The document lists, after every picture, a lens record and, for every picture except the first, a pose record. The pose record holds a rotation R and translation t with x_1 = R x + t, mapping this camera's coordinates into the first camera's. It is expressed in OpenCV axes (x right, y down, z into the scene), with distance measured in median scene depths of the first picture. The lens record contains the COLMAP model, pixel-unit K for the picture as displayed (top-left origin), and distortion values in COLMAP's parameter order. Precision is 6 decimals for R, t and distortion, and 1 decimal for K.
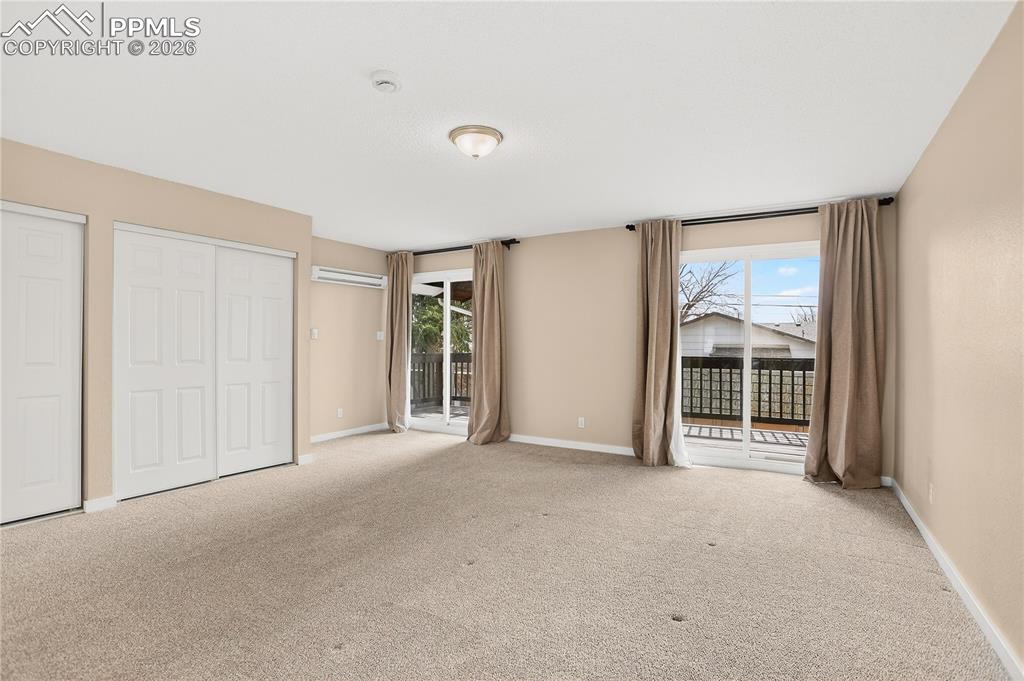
lens RADIAL K [[510.1, 0, 513.4], [0, 510.1, 345.5], [0, 0, 1]] dist [-0.037350, 0.000053]
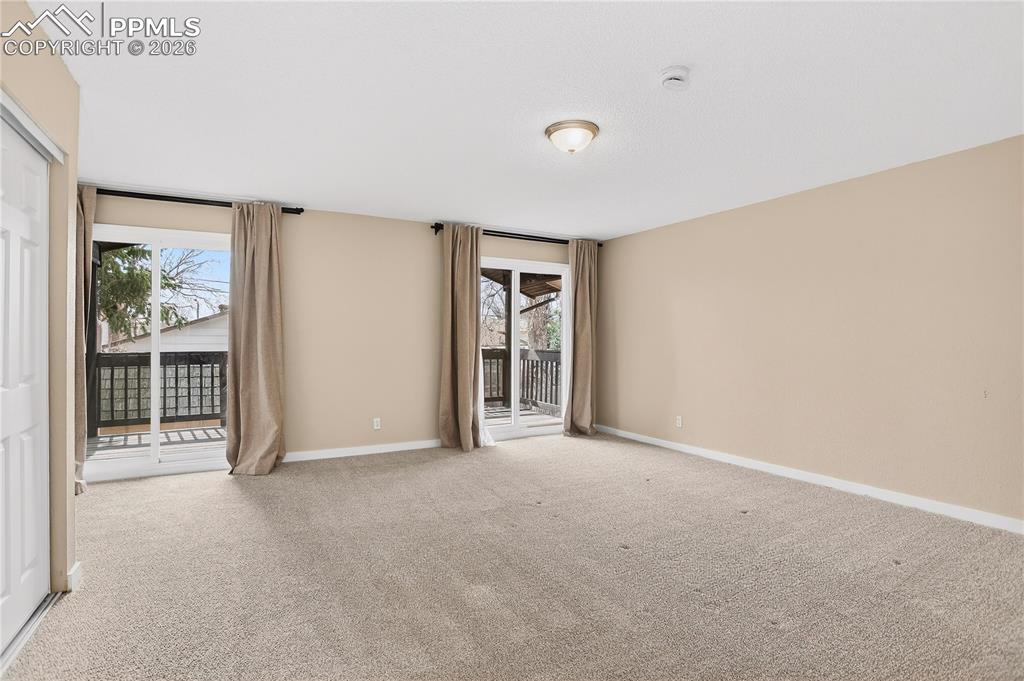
lens RADIAL K [[510.1, 0, 512.7], [0, 510.1, 332.0], [0, 0, 1]] dist [-0.037350, 0.000053]
pose [[0.495606, 0.005117, 0.868532, -0.612867], [0.005887, 0.999940, -0.009250, -0.005505], [-0.868527, 0.009697, 0.495547, 0.369833]]
